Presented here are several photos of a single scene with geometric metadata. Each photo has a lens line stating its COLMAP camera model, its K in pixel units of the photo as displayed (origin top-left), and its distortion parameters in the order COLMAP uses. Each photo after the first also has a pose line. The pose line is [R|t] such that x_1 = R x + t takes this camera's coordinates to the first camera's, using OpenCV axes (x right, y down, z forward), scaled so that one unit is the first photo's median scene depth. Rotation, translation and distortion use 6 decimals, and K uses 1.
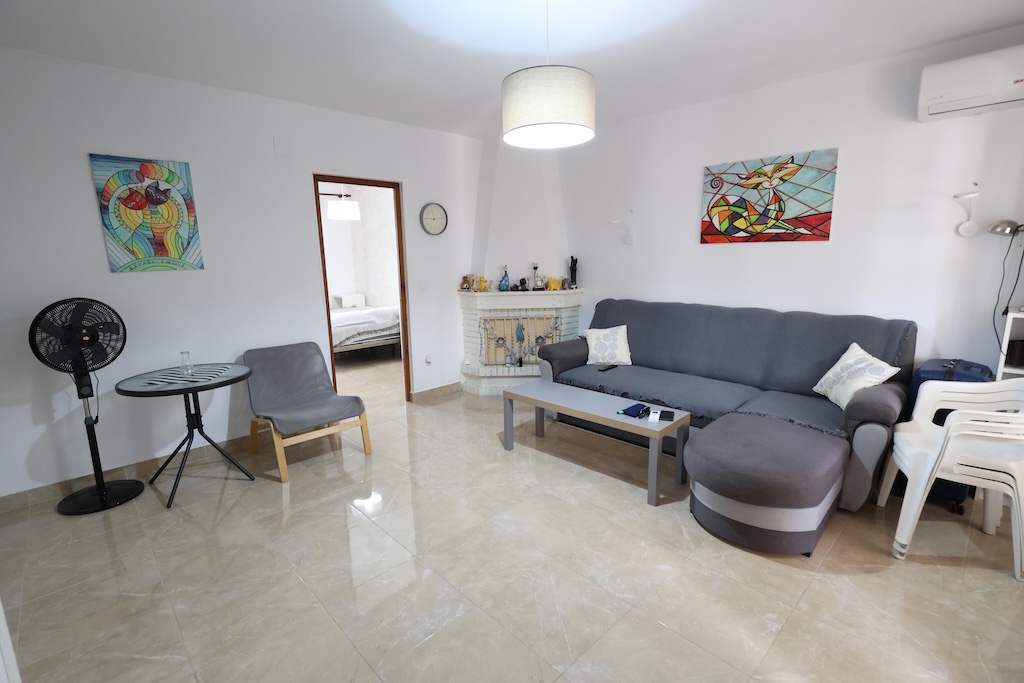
lens RADIAL K [[471.3, 0, 509.1], [0, 471.3, 341.9], [0, 0, 1]] dist [-0.003247, 0.001111]
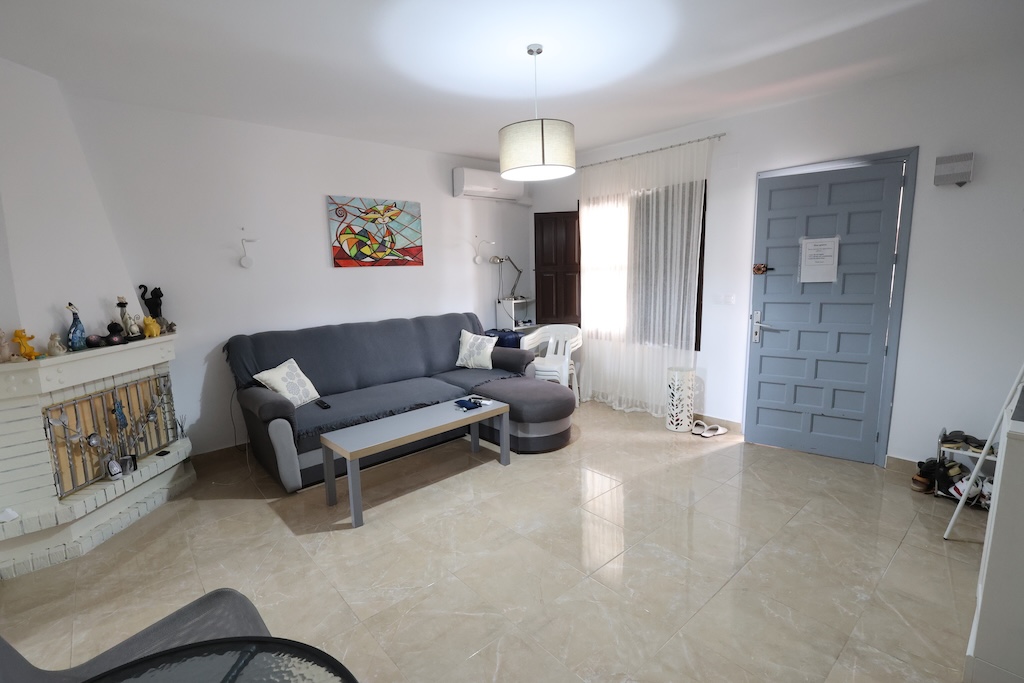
lens RADIAL K [[472.5, 0, 505.6], [0, 472.5, 340.9], [0, 0, 1]] dist [-0.003477, -0.000062]
pose [[0.051992, -0.137320, 0.989161, -0.719368], [0.211407, 0.969566, 0.123488, -0.110707], [-0.976014, 0.202696, 0.079440, 0.647596]]
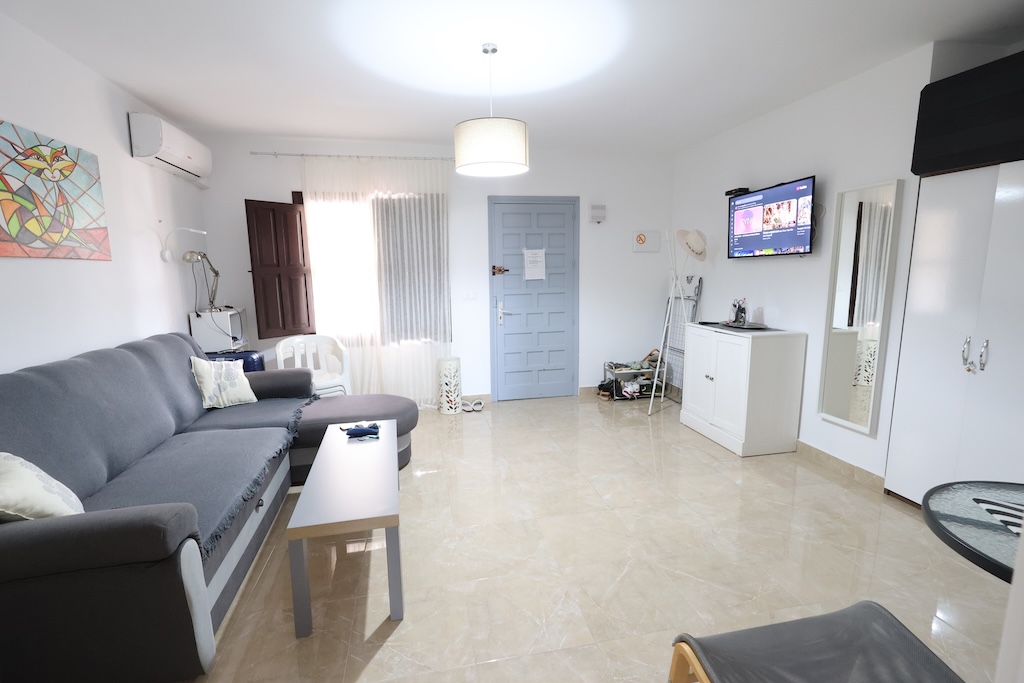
lens RADIAL K [[473.5, 0, 508.3], [0, 473.5, 340.7], [0, 0, 1]] dist [-0.003059, -0.000042]
pose [[-0.845358, -0.050335, 0.531824, -0.390179], [0.128746, 0.947008, 0.294278, -0.223581], [-0.518454, 0.317241, -0.794080, 1.281572]]
